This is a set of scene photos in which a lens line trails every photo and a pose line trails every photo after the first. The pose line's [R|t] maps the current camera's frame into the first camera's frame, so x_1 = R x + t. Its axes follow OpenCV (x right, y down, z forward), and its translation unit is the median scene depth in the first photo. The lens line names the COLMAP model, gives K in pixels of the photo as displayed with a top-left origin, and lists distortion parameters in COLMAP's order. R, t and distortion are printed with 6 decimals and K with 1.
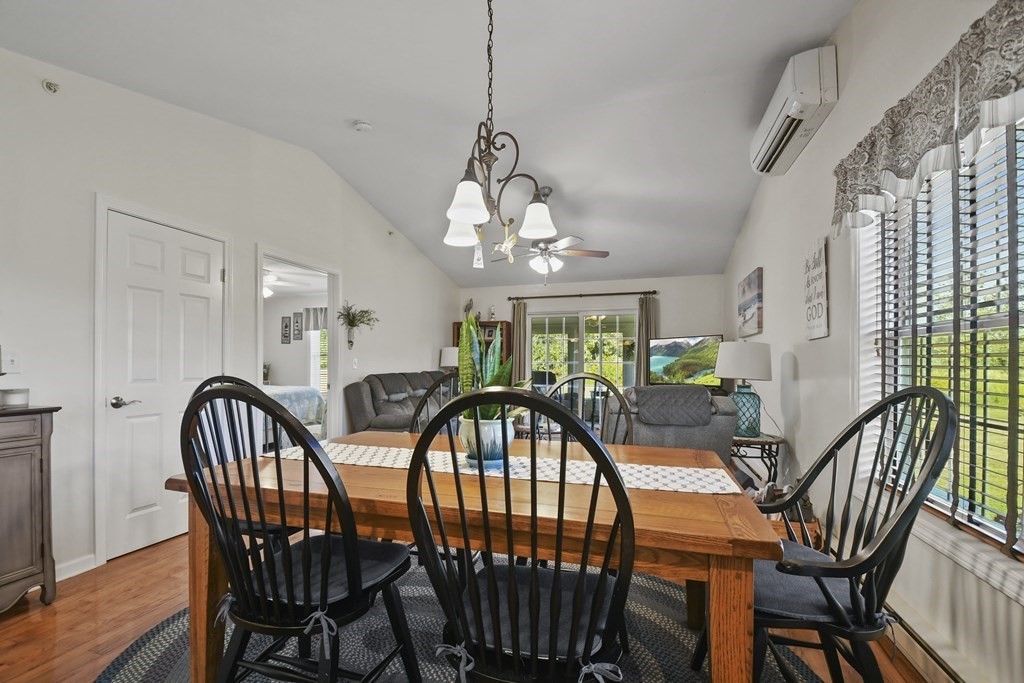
lens RADIAL K [[447.2, 0, 509.6], [0, 447.2, 364.2], [0, 0, 1]] dist [0.001707, -0.012775]
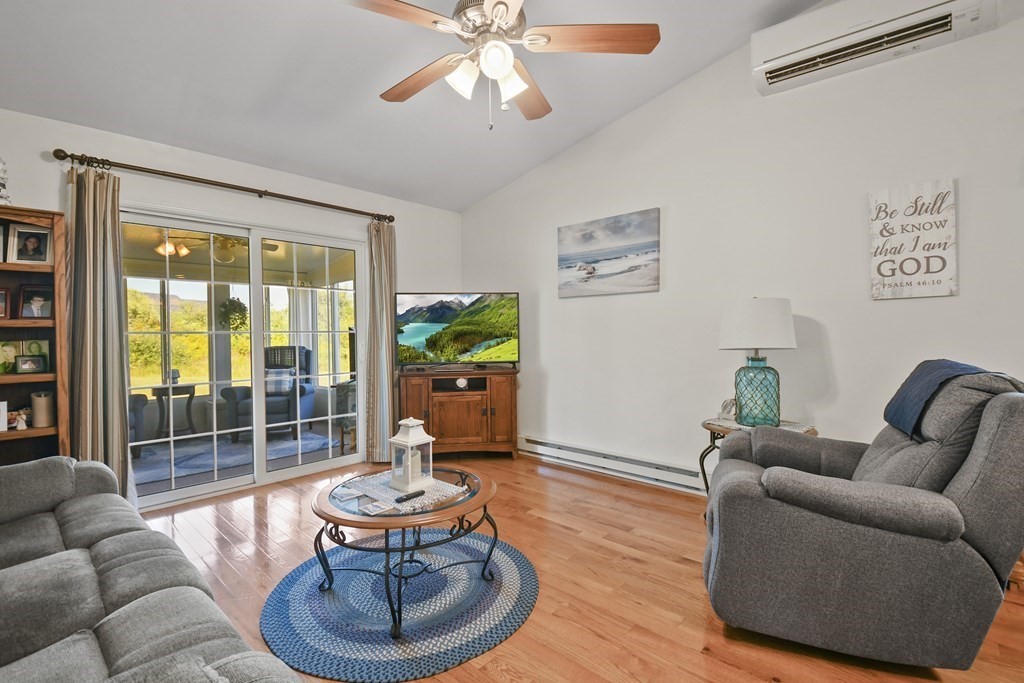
lens RADIAL K [[470.9, 0, 512.0], [0, 470.9, 341.5], [0, 0, 1]] dist [-0.000713, -0.000291]
pose [[0.453347, -0.022429, 0.891052, -0.201589], [0.011262, 0.999748, 0.019435, -0.000058], [-0.891263, 0.001224, 0.453486, 0.587923]]
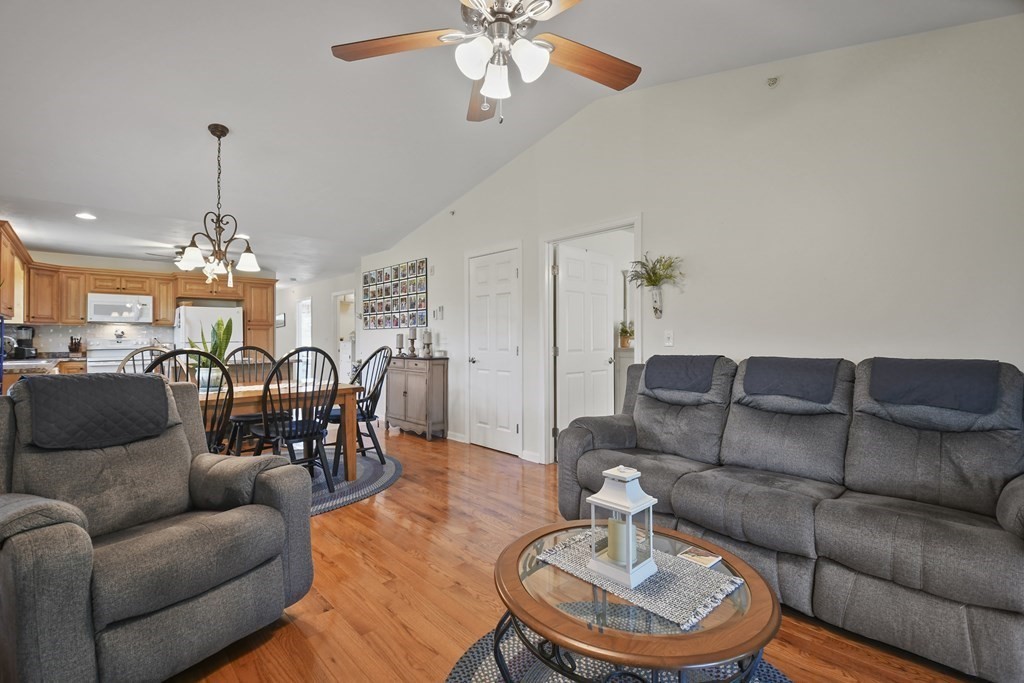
lens RADIAL K [[452.4, 0, 508.0], [0, 452.4, 337.9], [0, 0, 1]] dist [0.000824, -0.015989]
pose [[-0.496594, -0.000751, -0.867983, 0.286720], [0.002919, 0.999993, -0.002536, -0.000884], [0.867978, -0.003793, -0.496588, 0.873451]]
